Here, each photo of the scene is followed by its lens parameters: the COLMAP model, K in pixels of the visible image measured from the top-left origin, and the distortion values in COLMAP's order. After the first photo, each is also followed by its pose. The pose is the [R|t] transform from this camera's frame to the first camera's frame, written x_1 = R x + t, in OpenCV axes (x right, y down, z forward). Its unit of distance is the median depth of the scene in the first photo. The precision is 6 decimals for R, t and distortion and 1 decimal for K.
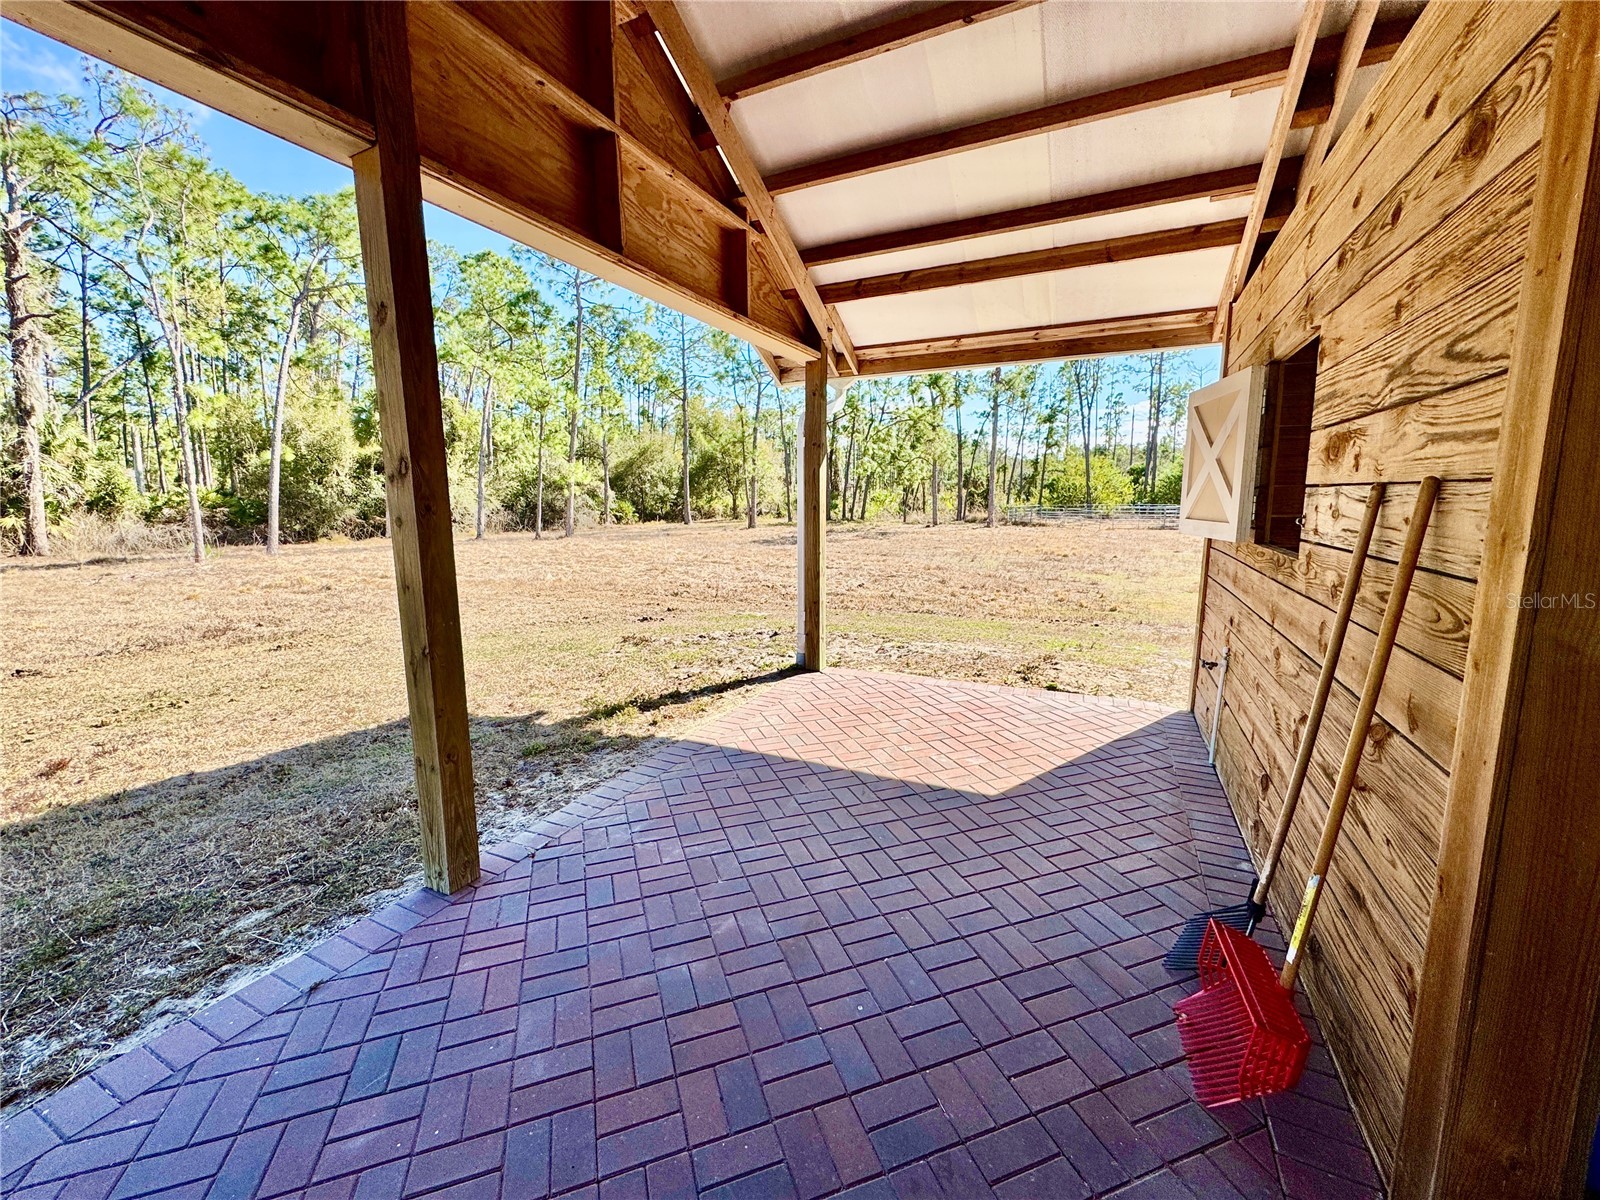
lens RADIAL K [[647.4, 0, 792.5], [0, 647.4, 596.1], [0, 0, 1]] dist [-0.003266, 0.002023]
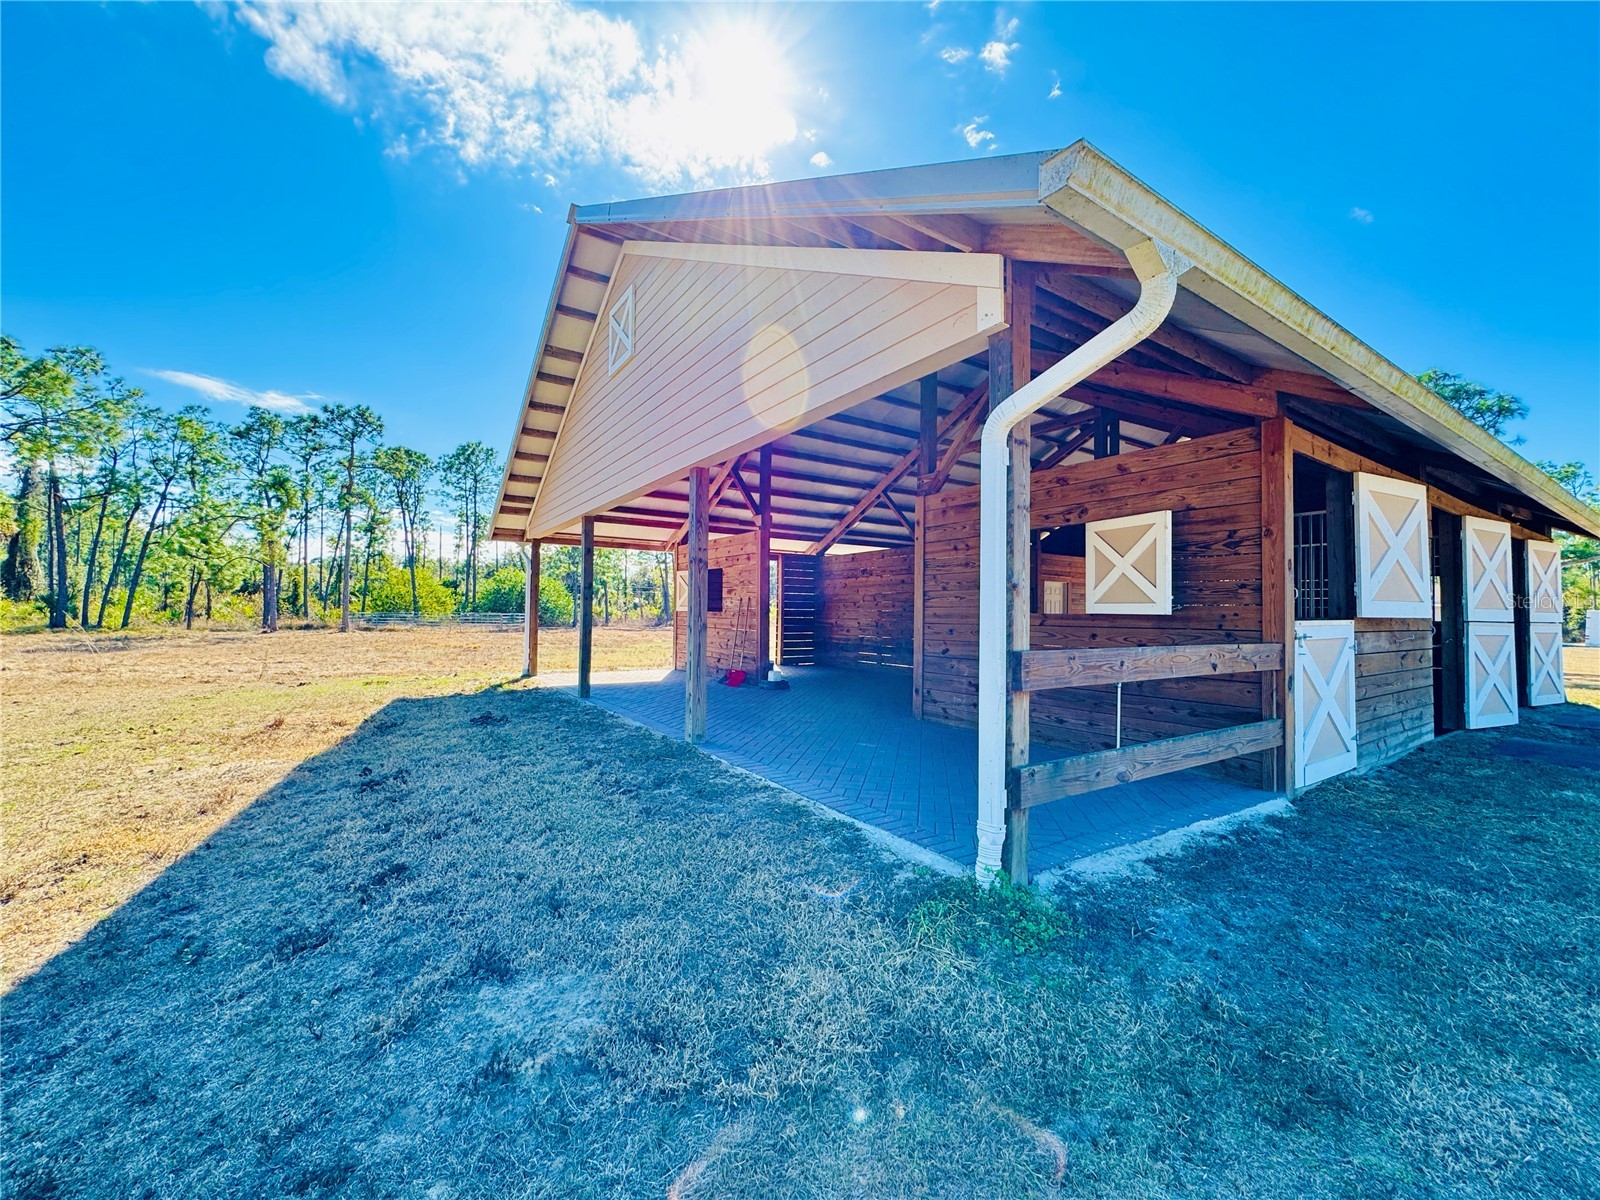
lens RADIAL K [[635.3, 0, 800.0], [0, 635.3, 600.0], [0, 0, 1]] dist [-0.005240, -0.000437]
pose [[0.515921, 0.033839, 0.855967, -0.114389], [0.107627, 0.988741, -0.103959, 0.015320], [-0.849848, 0.145760, 0.506470, -0.073133]]
